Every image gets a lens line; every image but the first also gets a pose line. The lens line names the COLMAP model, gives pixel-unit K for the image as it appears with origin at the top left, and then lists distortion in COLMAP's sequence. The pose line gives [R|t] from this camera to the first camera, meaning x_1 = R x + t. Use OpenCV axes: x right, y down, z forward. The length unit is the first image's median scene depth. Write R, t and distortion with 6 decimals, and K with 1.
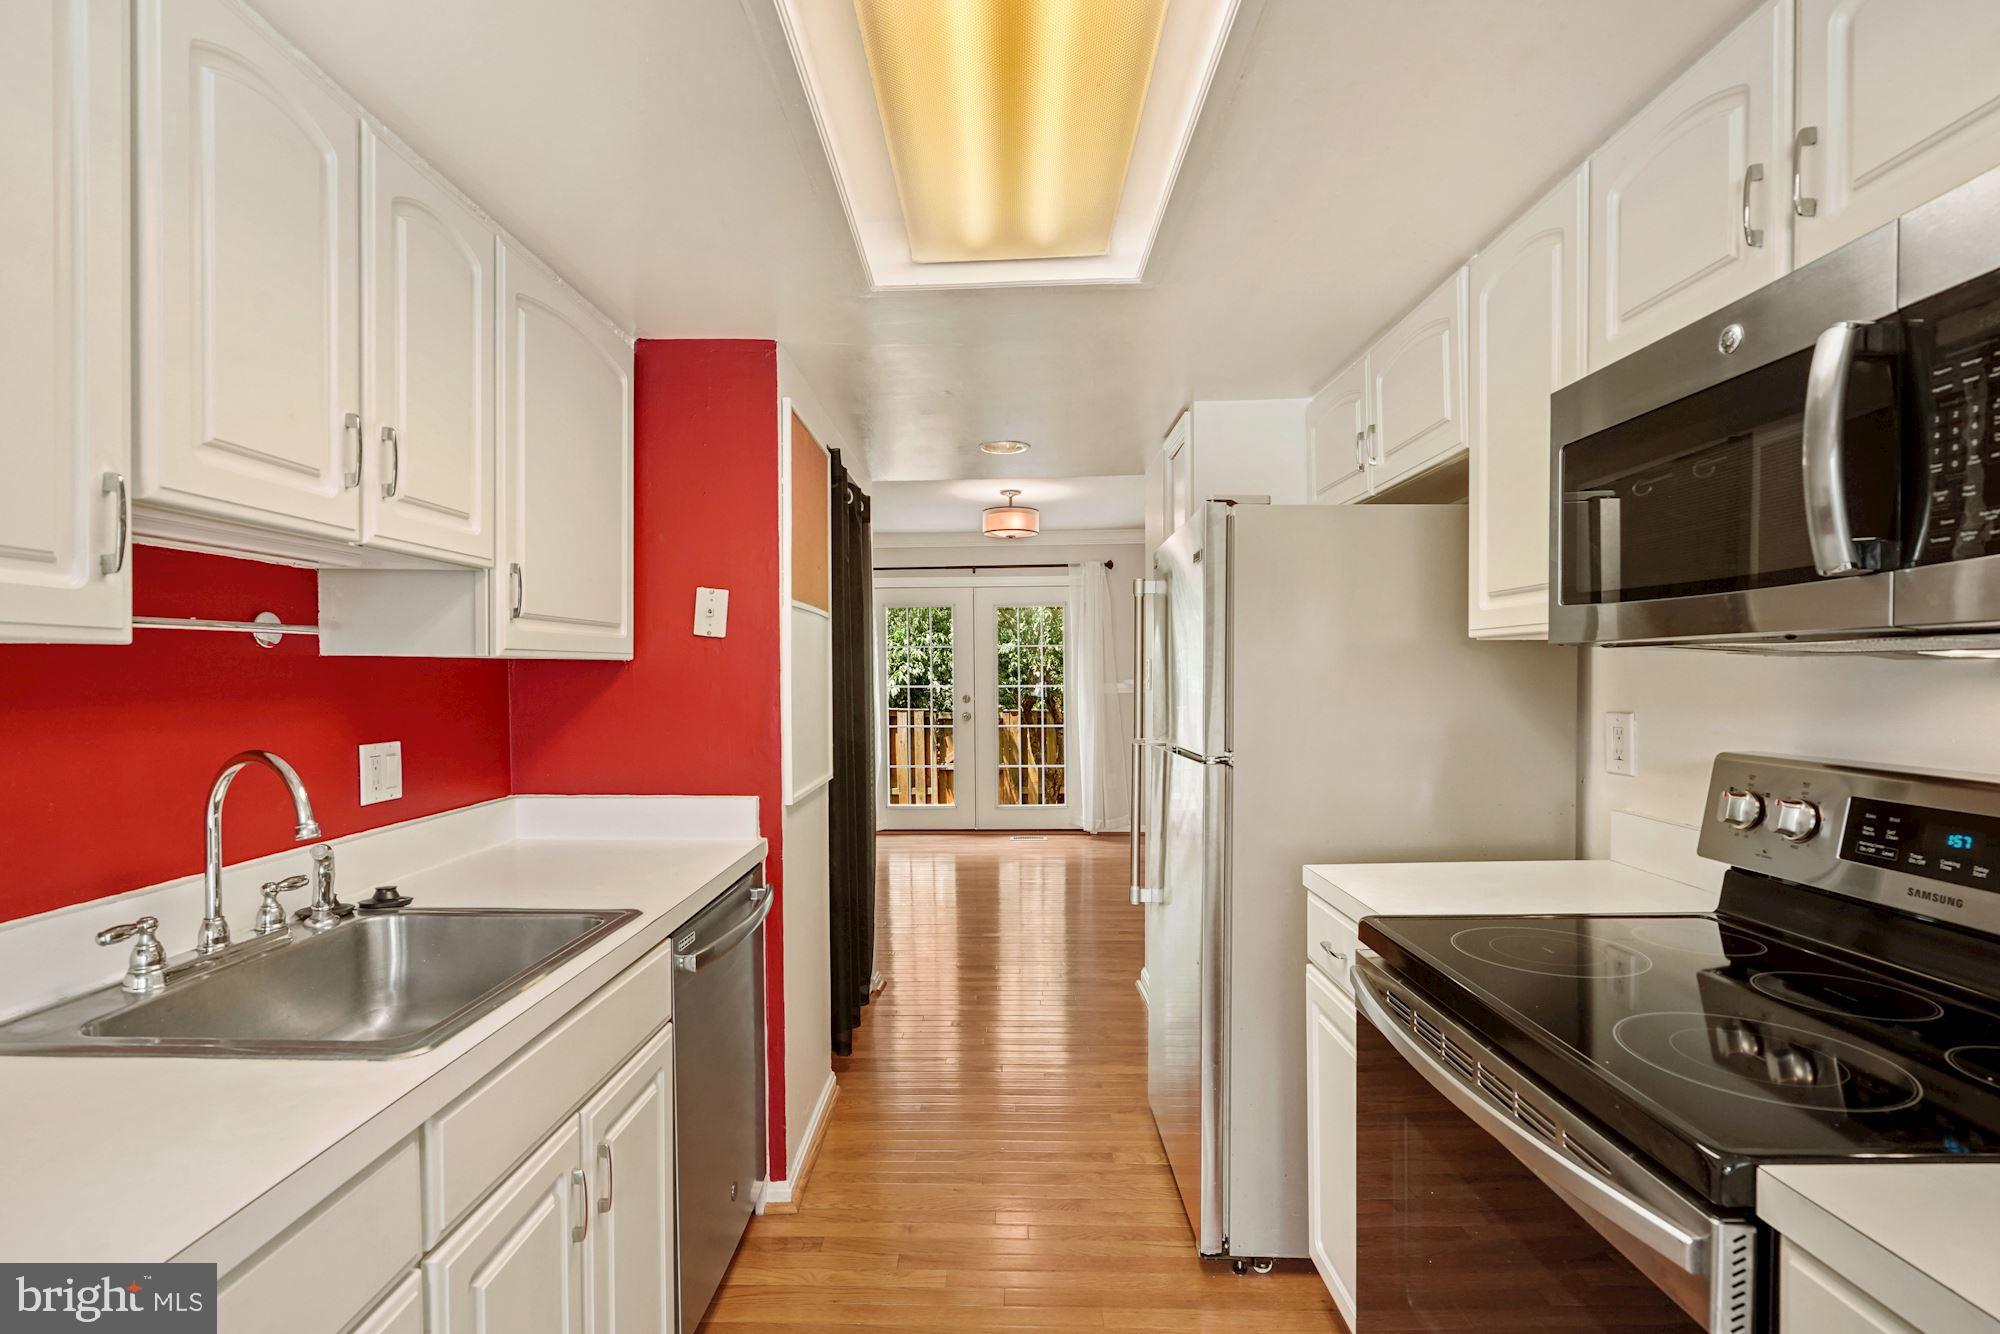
lens RADIAL K [[943.1, 0, 980.8], [0, 943.1, 688.1], [0, 0, 1]] dist [-0.003251, 0.000464]
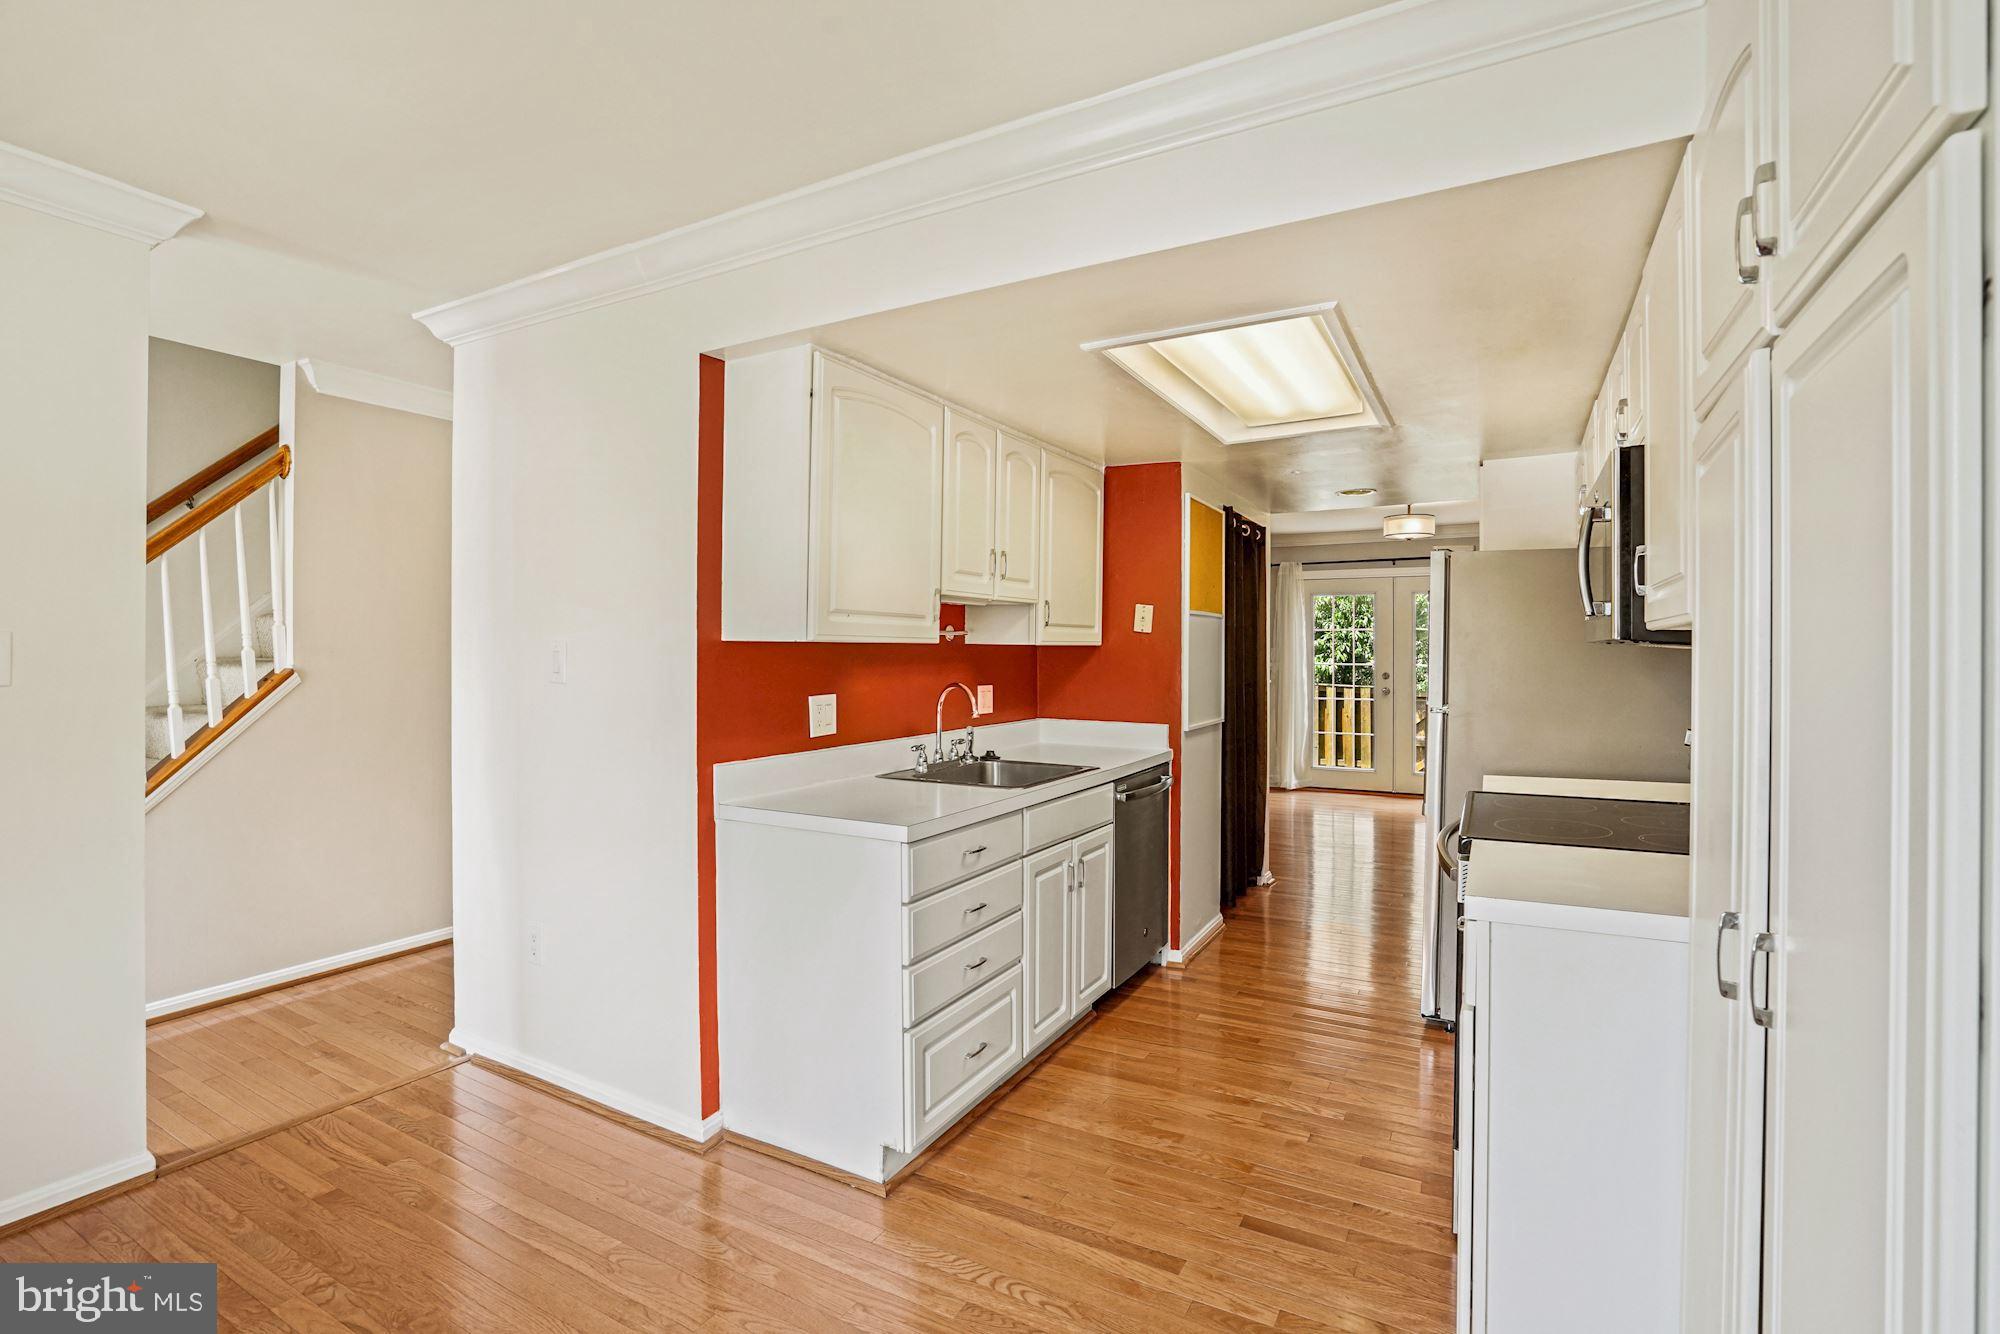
lens RADIAL K [[927.5, 0, 1000.0], [0, 927.5, 667.0], [0, 0, 1]] dist [-0.085664, 0.026467]
pose [[0.888530, 0.016998, -0.458504, 0.360538], [-0.015717, 0.999855, 0.006608, 0.003953], [0.458549, 0.001335, 0.888668, -0.878782]]
